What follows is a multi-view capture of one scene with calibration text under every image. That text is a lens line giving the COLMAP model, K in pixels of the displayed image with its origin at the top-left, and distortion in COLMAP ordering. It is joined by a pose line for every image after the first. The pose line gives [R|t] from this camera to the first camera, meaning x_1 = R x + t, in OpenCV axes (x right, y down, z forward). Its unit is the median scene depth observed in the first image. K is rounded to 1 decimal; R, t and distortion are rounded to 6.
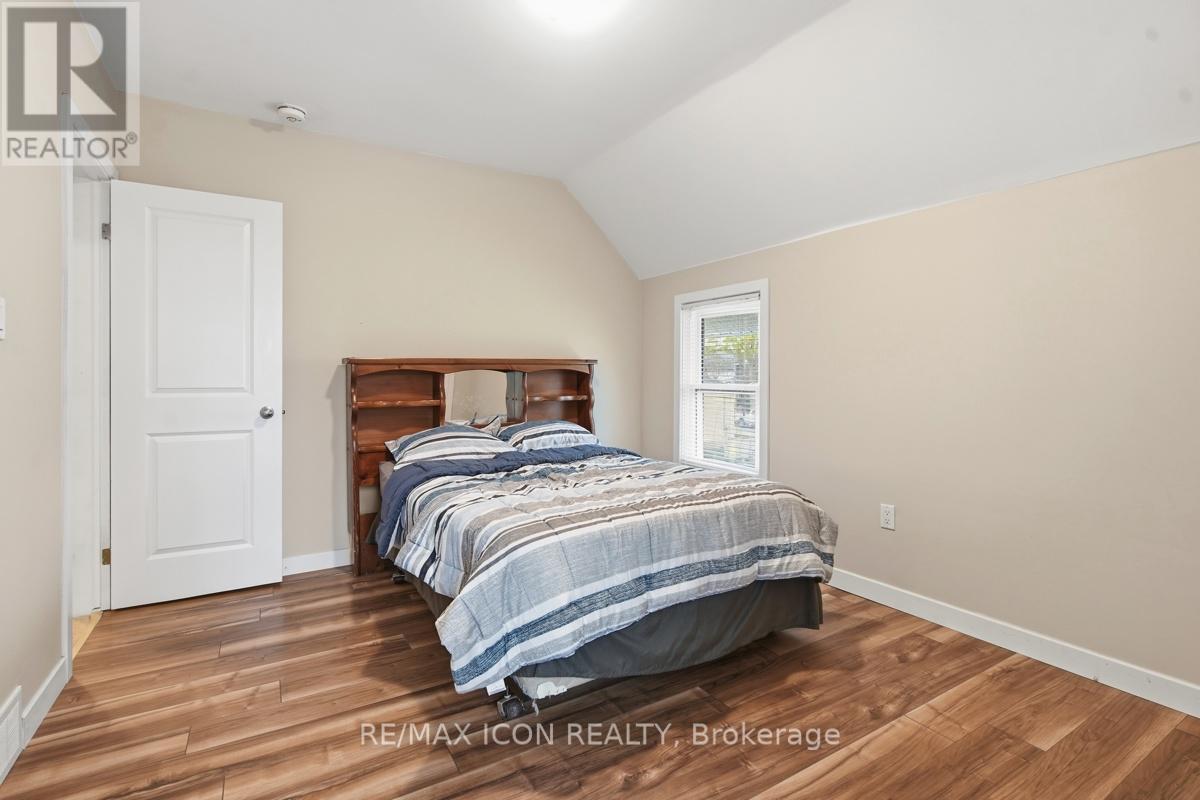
lens RADIAL K [[554.8, 0, 595.6], [0, 554.8, 395.6], [0, 0, 1]] dist [-0.001926, 0.000402]
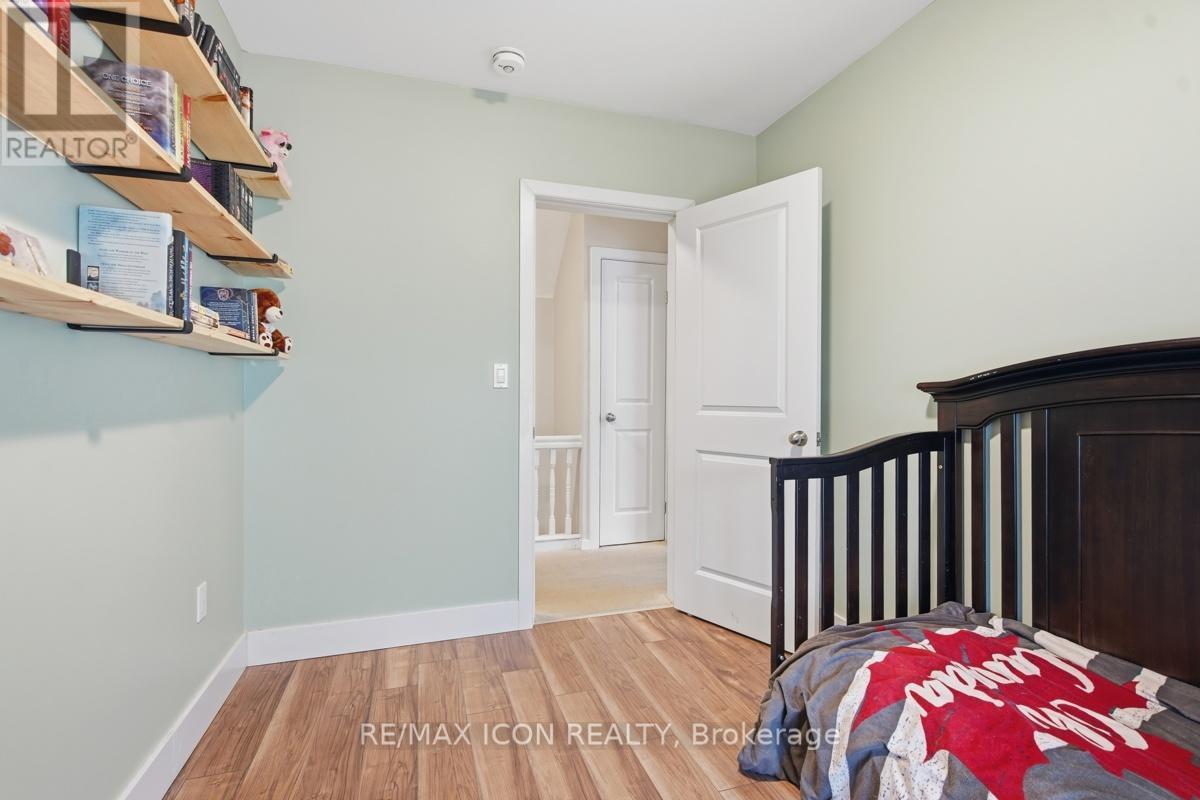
lens RADIAL K [[554.8, 0, 595.6], [0, 554.8, 395.6], [0, 0, 1]] dist [-0.001926, 0.000402]
pose [[0.157244, -0.013118, -0.987473, 0.147250], [-0.022830, 0.999596, -0.016915, -0.010718], [0.987296, 0.025204, 0.156881, 0.606281]]
